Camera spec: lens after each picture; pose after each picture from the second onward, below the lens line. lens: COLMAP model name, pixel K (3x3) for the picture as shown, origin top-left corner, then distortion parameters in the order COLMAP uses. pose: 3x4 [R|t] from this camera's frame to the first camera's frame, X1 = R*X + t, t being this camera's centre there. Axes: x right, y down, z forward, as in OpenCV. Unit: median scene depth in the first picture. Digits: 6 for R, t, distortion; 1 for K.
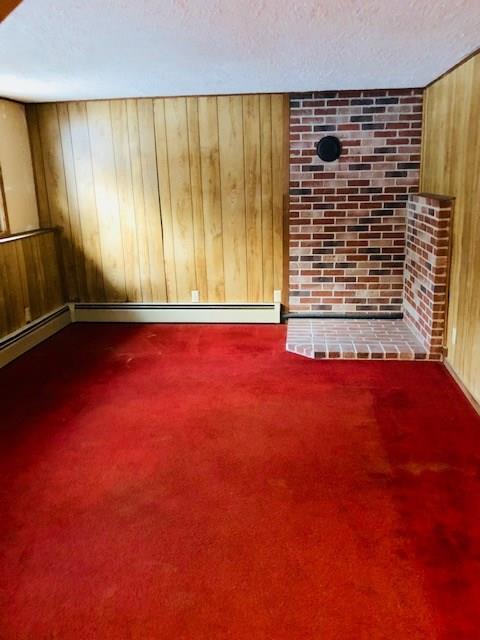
lens RADIAL K [[533.8, 0, 239.1], [0, 533.8, 322.2], [0, 0, 1]] dist [-0.008032, -0.003168]
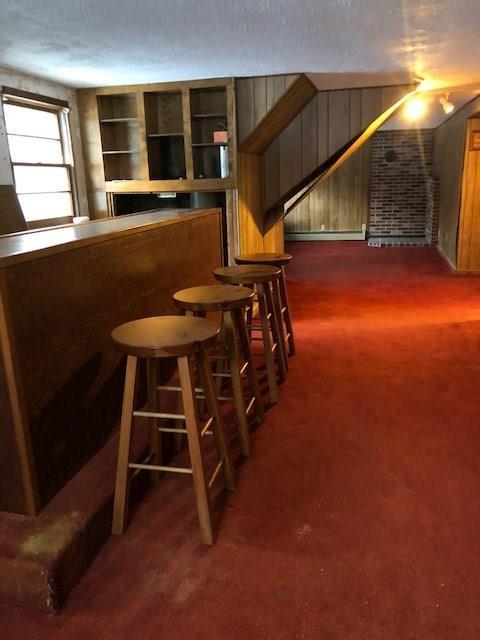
lens RADIAL K [[533.8, 0, 241.2], [0, 533.8, 316.8], [0, 0, 1]] dist [-0.008032, -0.003168]
pose [[0.990567, 0.030626, -0.133560, -0.117540], [-0.030959, 0.999521, -0.000416, 0.327162], [0.133484, 0.004547, 0.991041, -1.156490]]
